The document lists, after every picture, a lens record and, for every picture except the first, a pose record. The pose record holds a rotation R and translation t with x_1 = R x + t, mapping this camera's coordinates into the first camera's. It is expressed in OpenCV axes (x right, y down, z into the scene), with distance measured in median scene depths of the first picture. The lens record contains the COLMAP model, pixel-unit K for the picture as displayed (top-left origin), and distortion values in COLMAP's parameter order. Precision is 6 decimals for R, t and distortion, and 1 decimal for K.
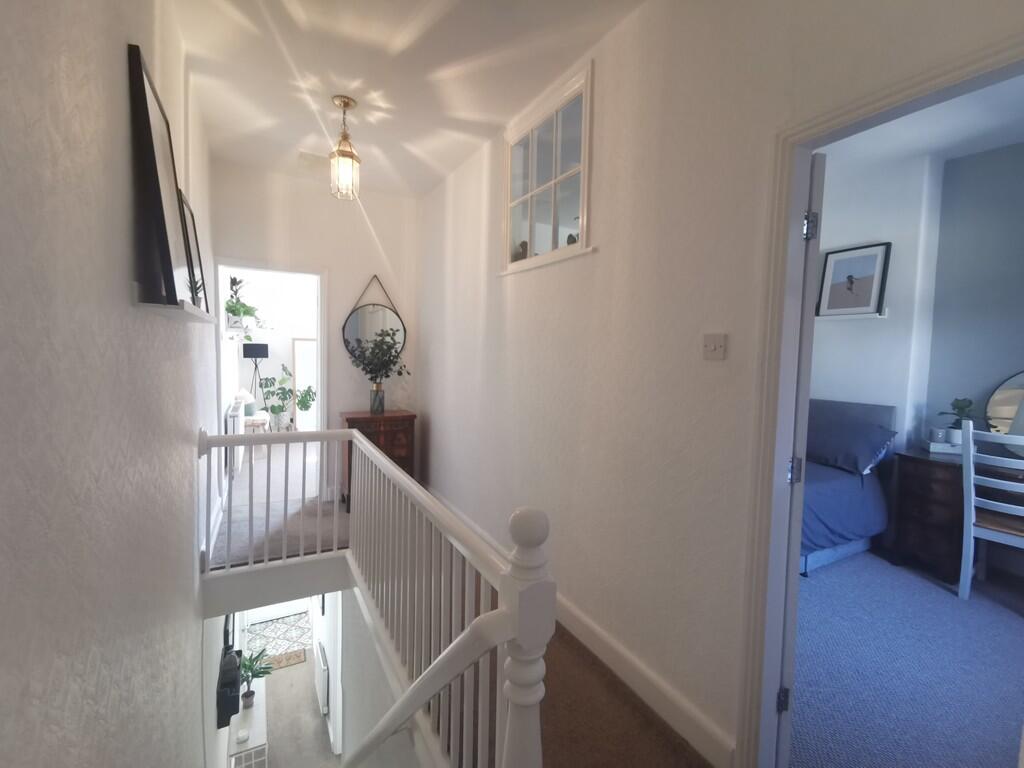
lens RADIAL K [[470.6, 0, 513.5], [0, 470.6, 379.2], [0, 0, 1]] dist [-0.004444, -0.000261]
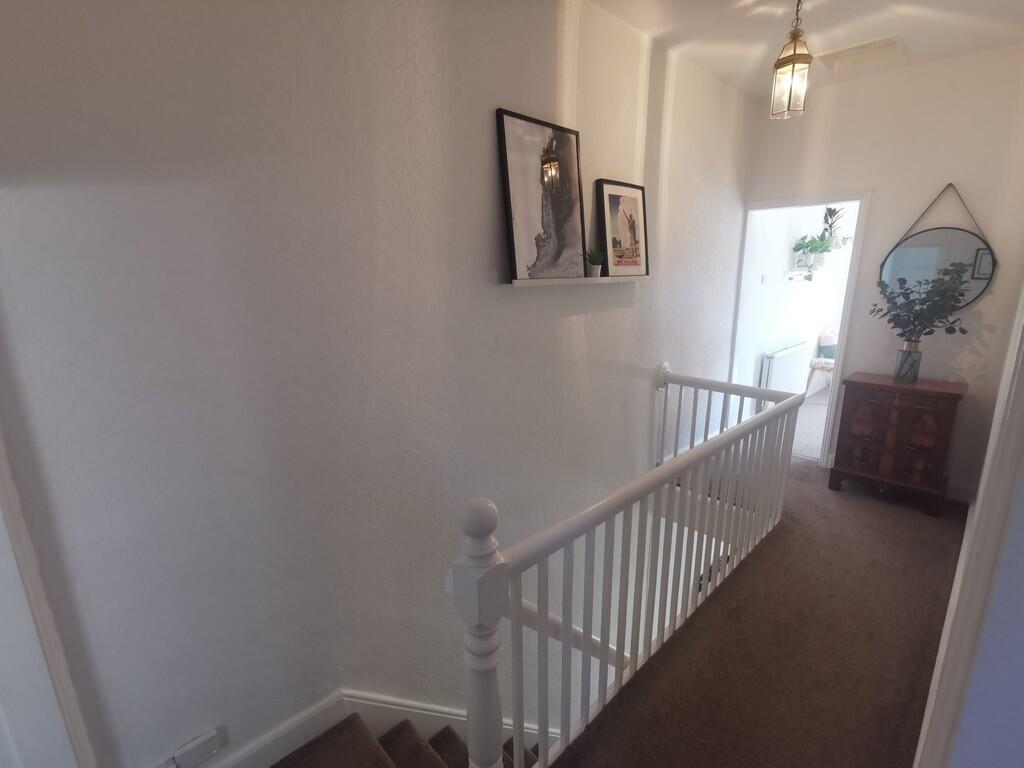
lens RADIAL K [[470.6, 0, 513.9], [0, 470.6, 386.2], [0, 0, 1]] dist [-0.004444, -0.000261]
pose [[0.257058, 0.198884, -0.945709, 0.259133], [-0.034712, 0.979863, 0.196631, -0.045072], [0.965772, -0.017718, 0.258786, 0.206136]]
